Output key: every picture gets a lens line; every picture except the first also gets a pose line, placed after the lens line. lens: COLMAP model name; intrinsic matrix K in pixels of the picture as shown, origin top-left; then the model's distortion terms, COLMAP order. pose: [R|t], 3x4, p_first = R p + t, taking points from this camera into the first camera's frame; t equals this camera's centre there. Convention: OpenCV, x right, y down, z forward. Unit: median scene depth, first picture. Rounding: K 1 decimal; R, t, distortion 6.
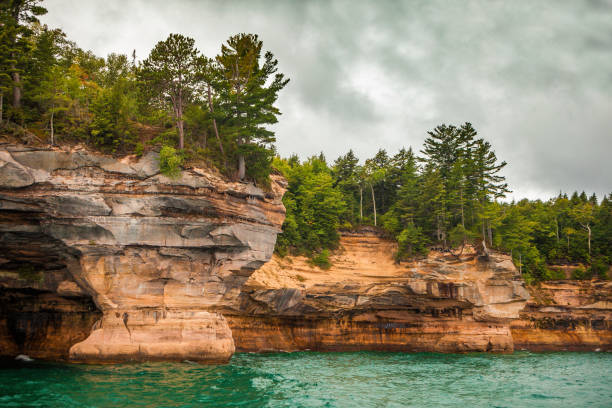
lens RADIAL K [[769.6, 0, 306.0], [0, 769.6, 204.0], [0, 0, 1]] dist [-0.015267, -0.010498]
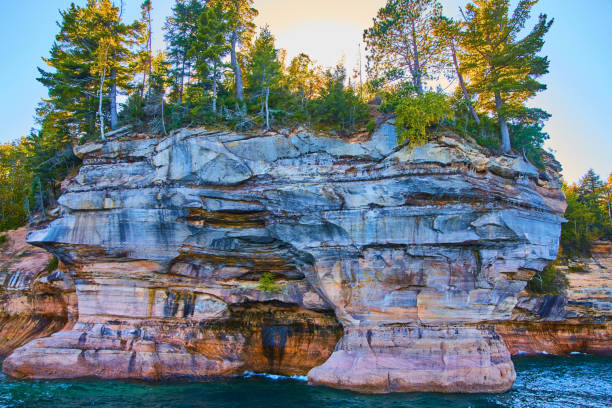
lens RADIAL K [[465.3, 0, 306.0], [0, 465.3, 204.0], [0, 0, 1]] dist [-0.078807, 0.000711]
pose [[0.896203, -0.098139, -0.432653, -0.074403], [0.057731, 0.992732, -0.105596, 0.058170], [0.439871, 0.069658, 0.895355, 0.532865]]
